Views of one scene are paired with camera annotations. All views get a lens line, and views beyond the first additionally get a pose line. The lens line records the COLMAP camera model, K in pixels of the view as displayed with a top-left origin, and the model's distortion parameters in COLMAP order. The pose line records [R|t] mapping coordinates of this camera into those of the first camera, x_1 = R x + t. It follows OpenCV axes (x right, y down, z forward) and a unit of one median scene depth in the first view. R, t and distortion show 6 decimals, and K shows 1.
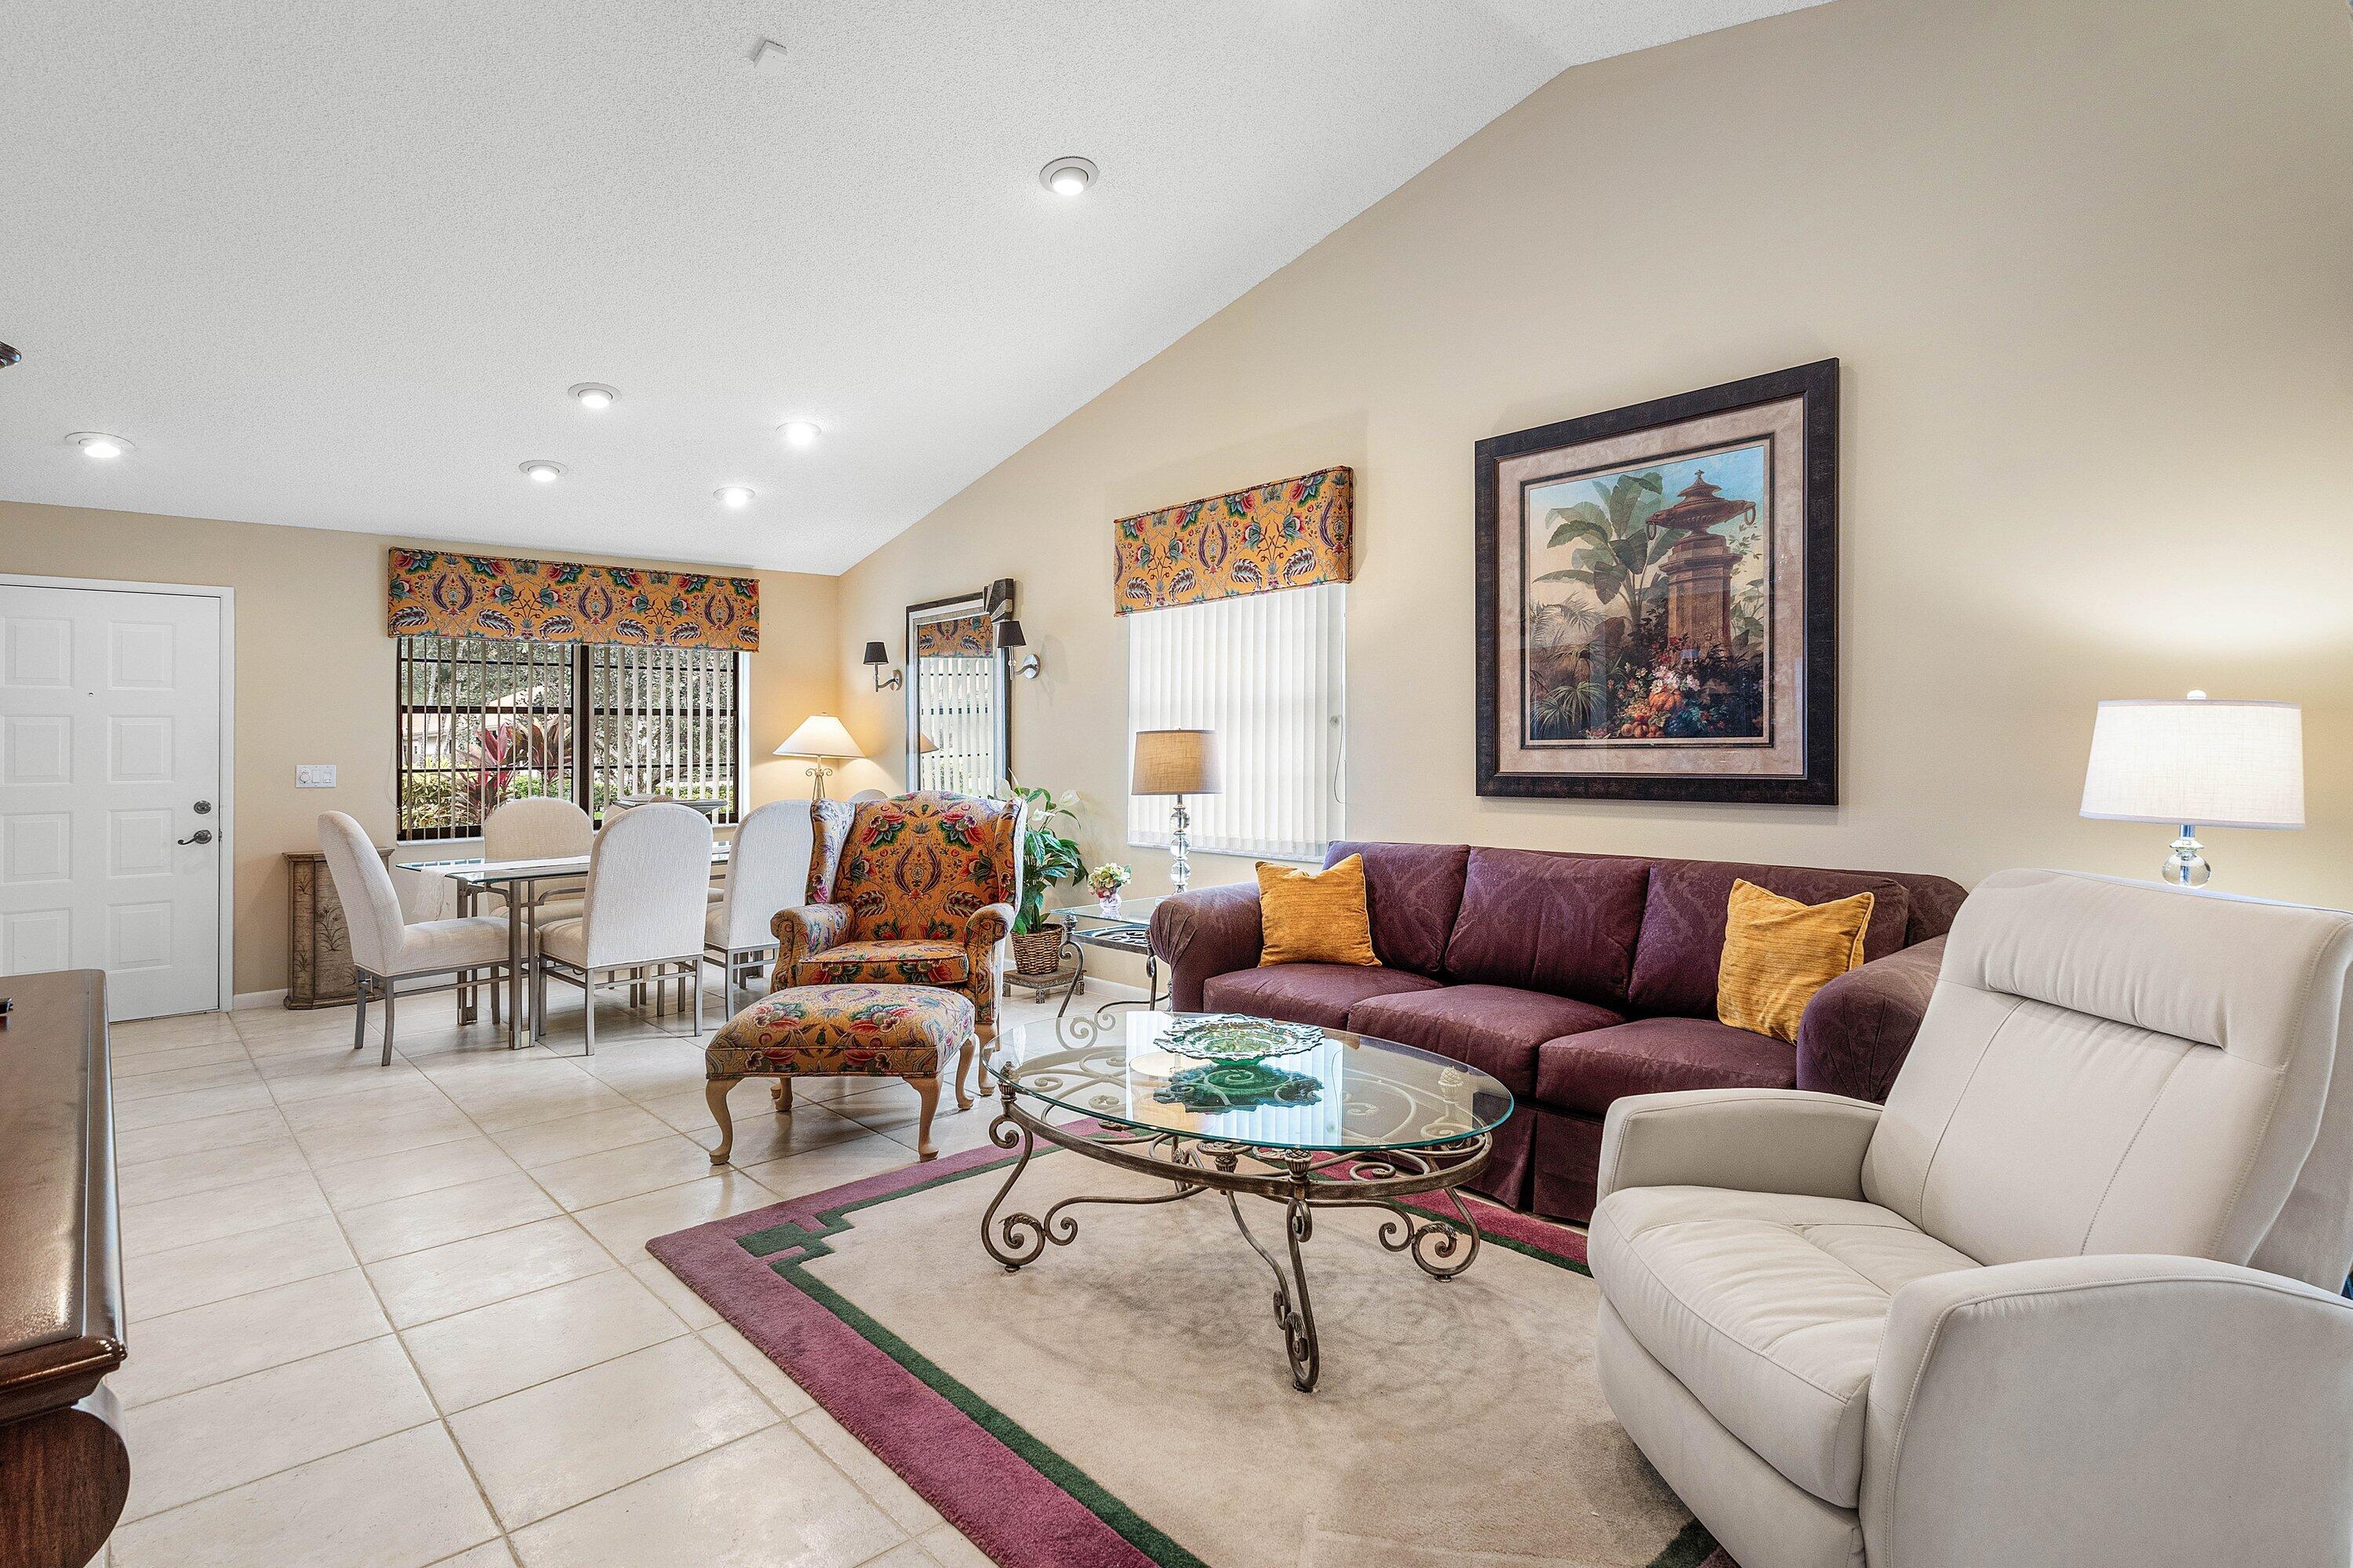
lens RADIAL K [[1164.8, 0, 1203.5], [0, 1164.8, 737.2], [0, 0, 1]] dist [-0.001836, 0.000303]
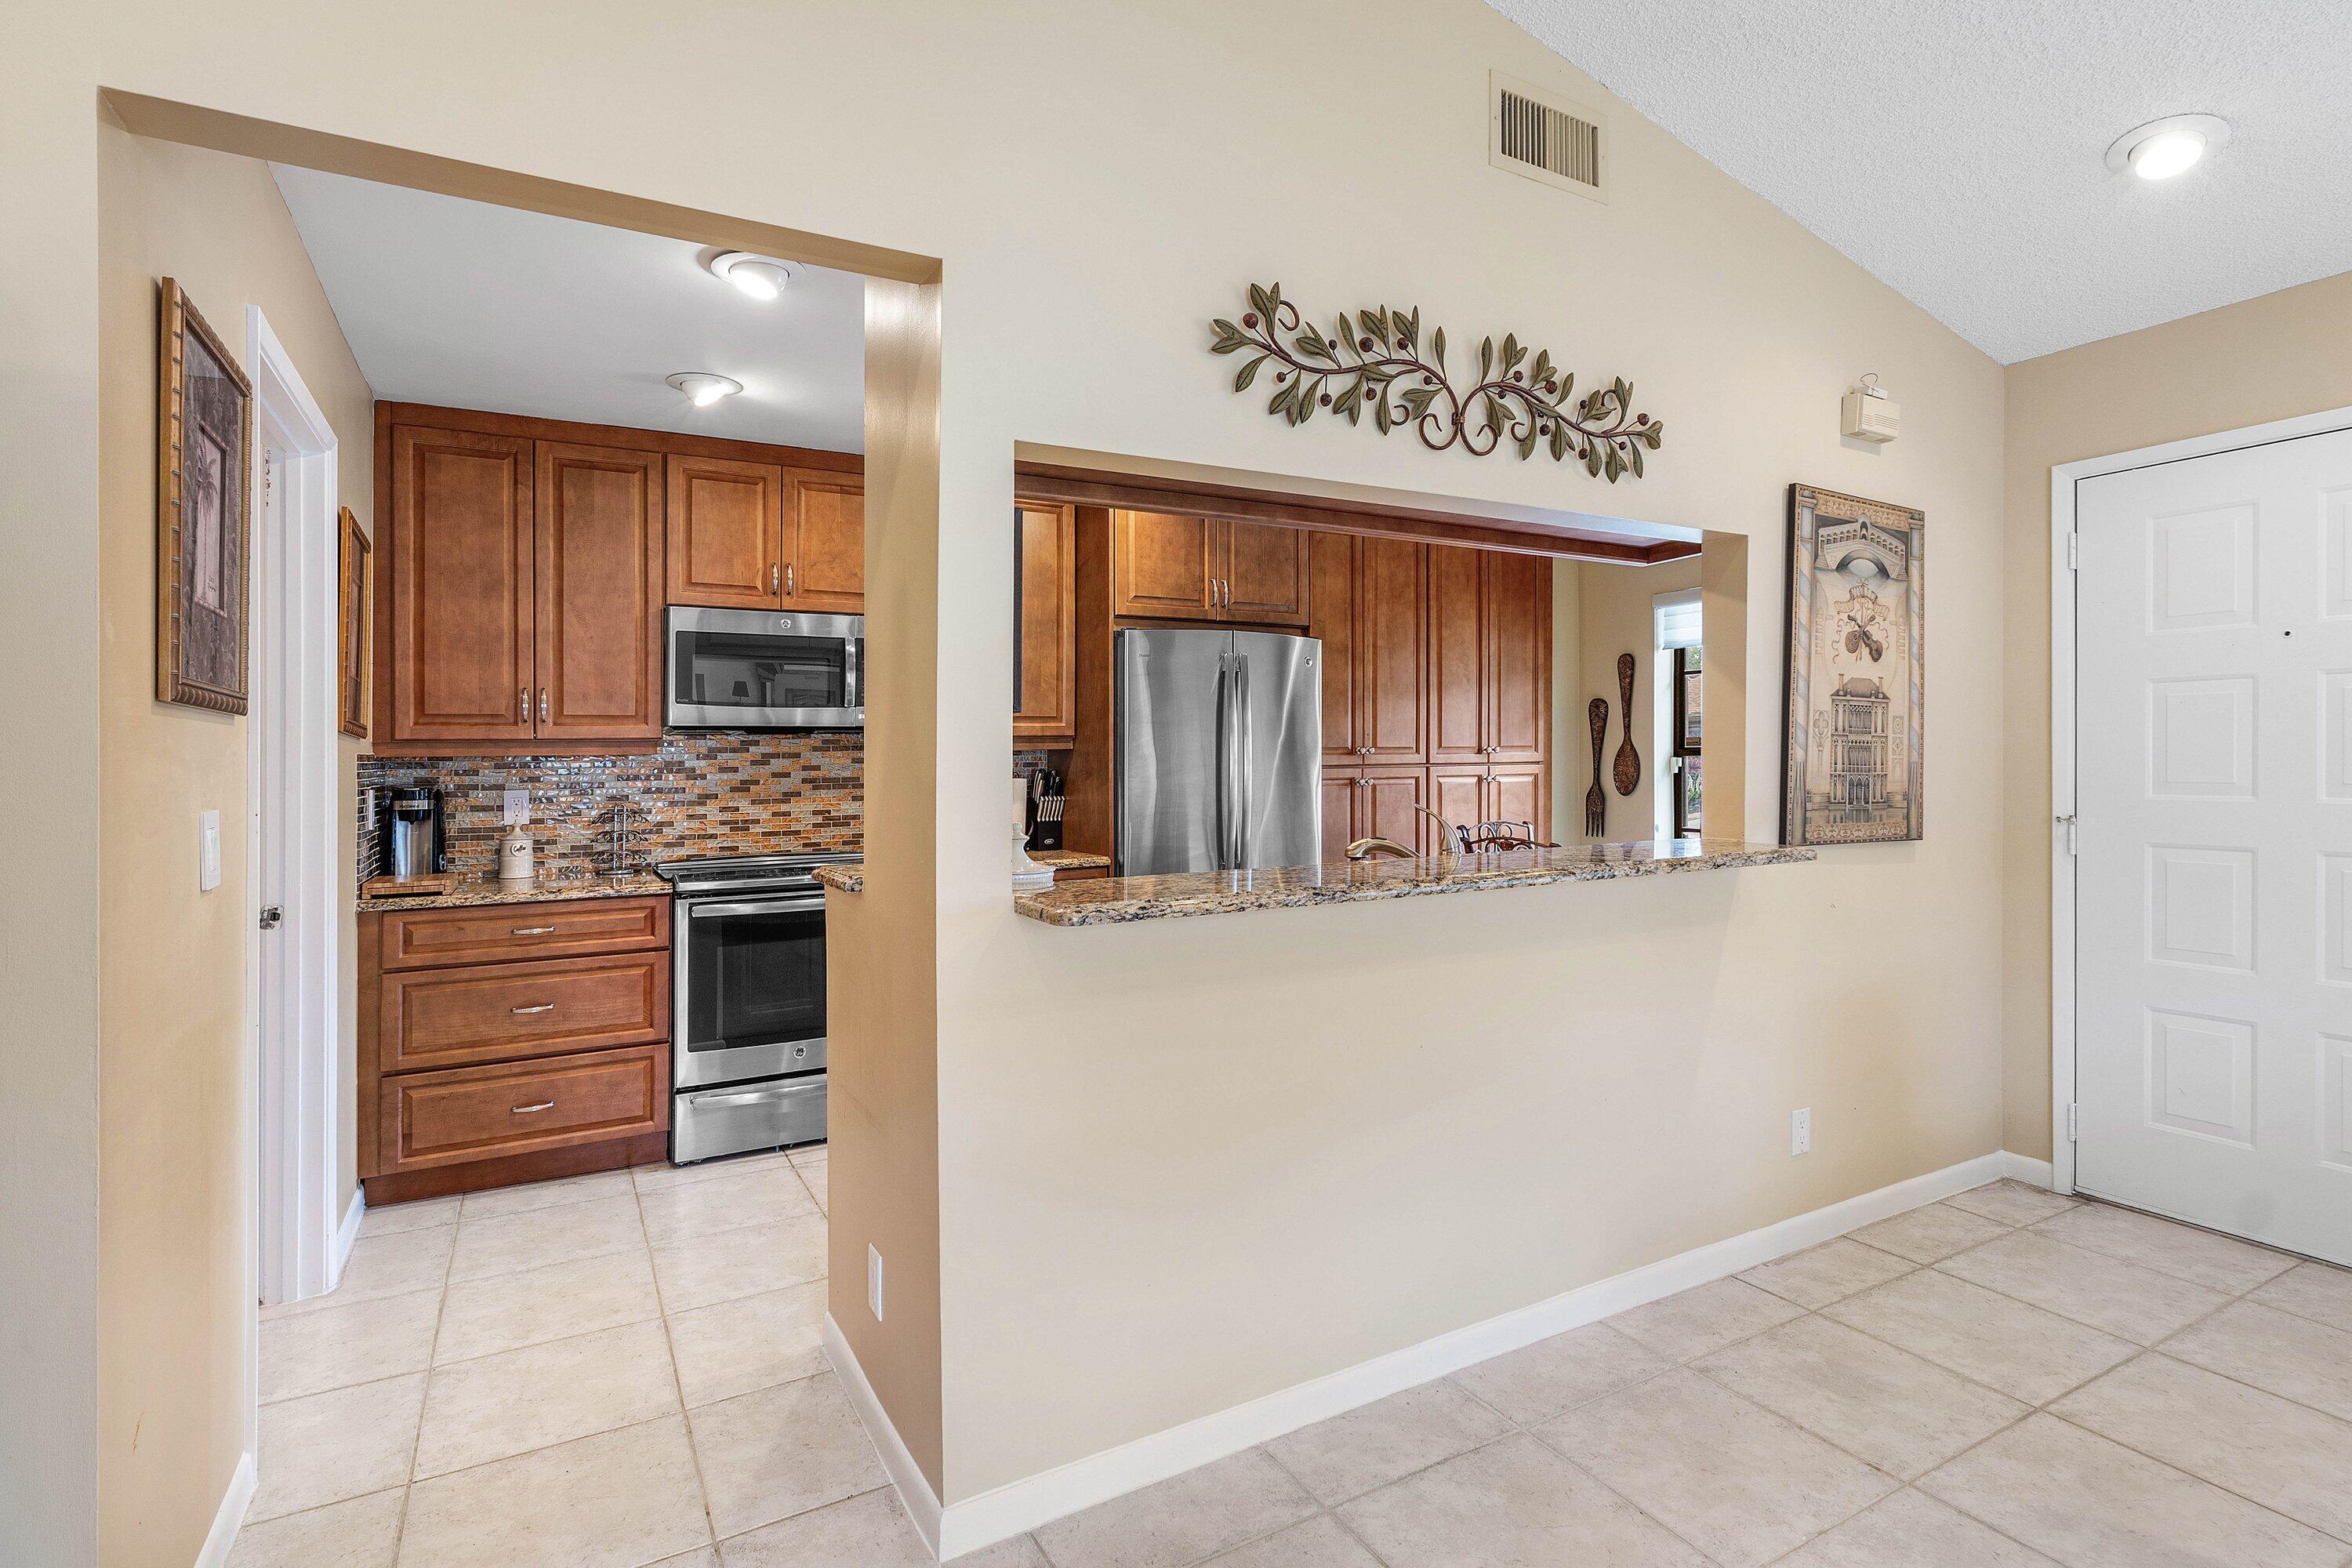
lens RADIAL K [[1164.2, 0, 1185.3], [0, 1164.2, 758.4], [0, 0, 1]] dist [-0.001836, 0.000303]
pose [[-0.247748, 0.017213, -0.968672, -0.318510], [0.023490, 0.999655, 0.011756, 0.001939], [0.968540, -0.019842, -0.248067, 0.657434]]
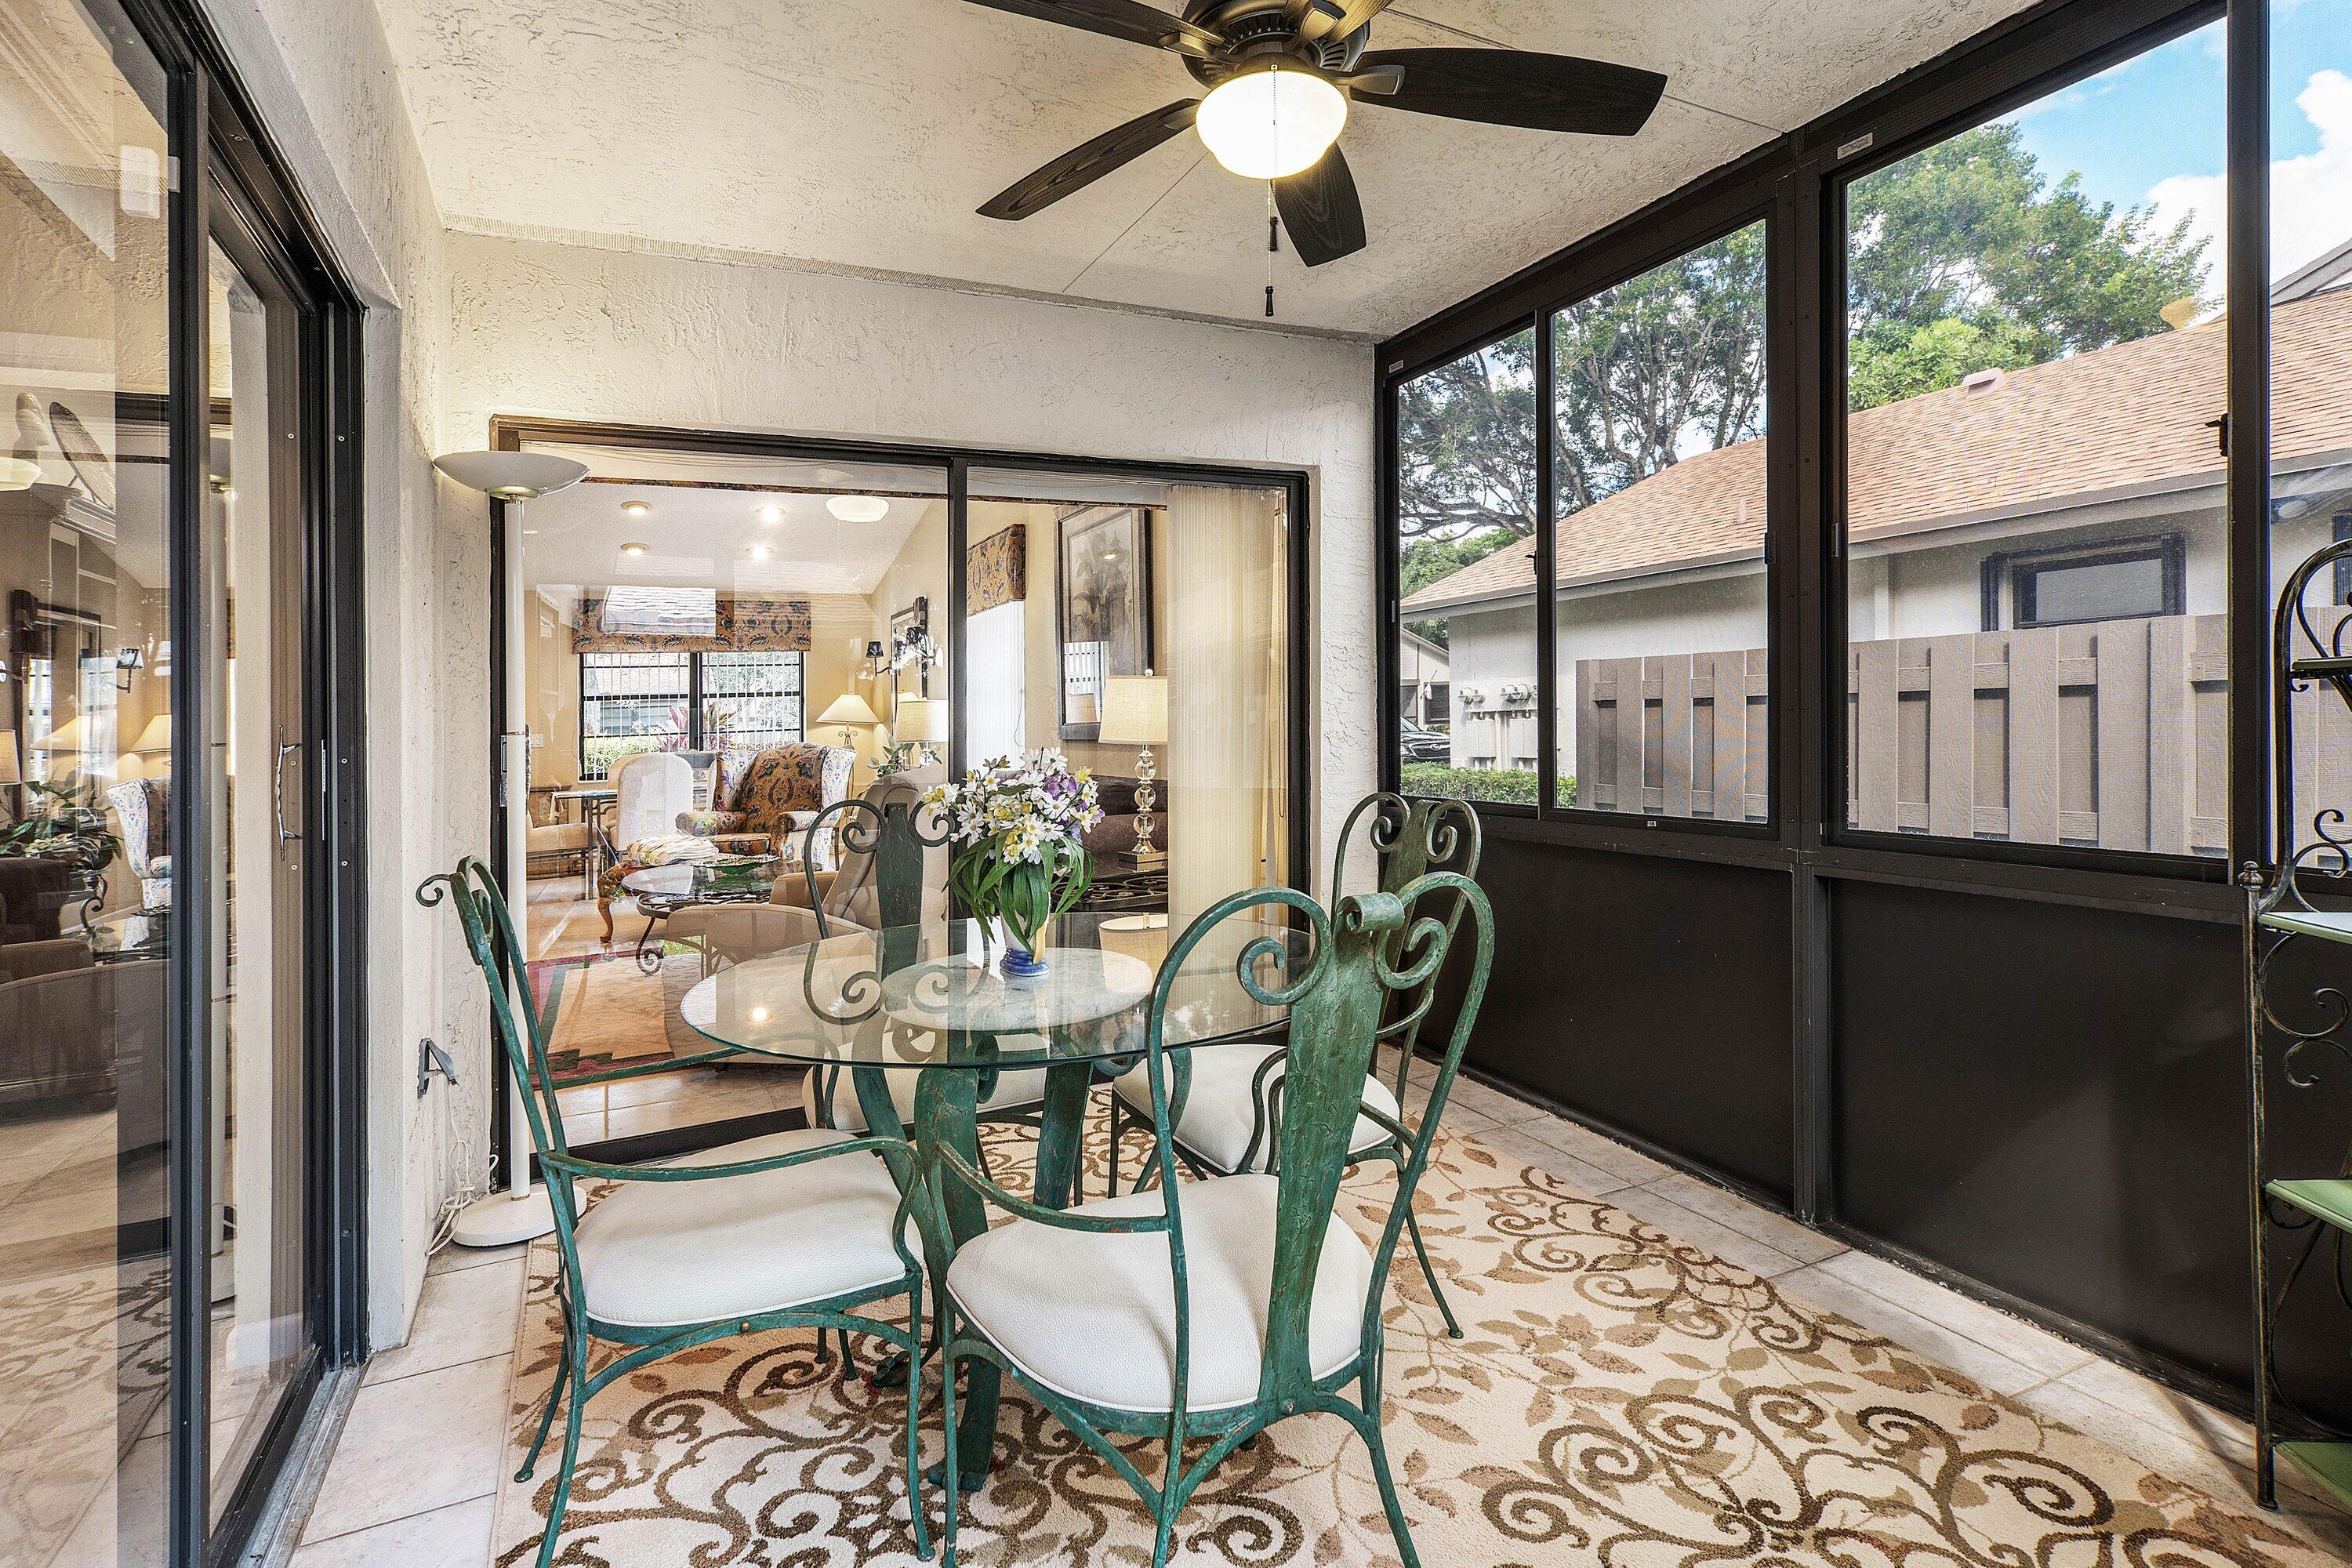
lens RADIAL K [[1164.2, 0, 1159.5], [0, 1164.2, 674.9], [0, 0, 1]] dist [-0.001836, 0.000303]
pose [[0.949359, -0.033709, -0.312381, 0.686384], [0.027232, 0.999315, -0.025073, 0.006197], [0.313012, 0.015296, 0.949626, -0.335568]]
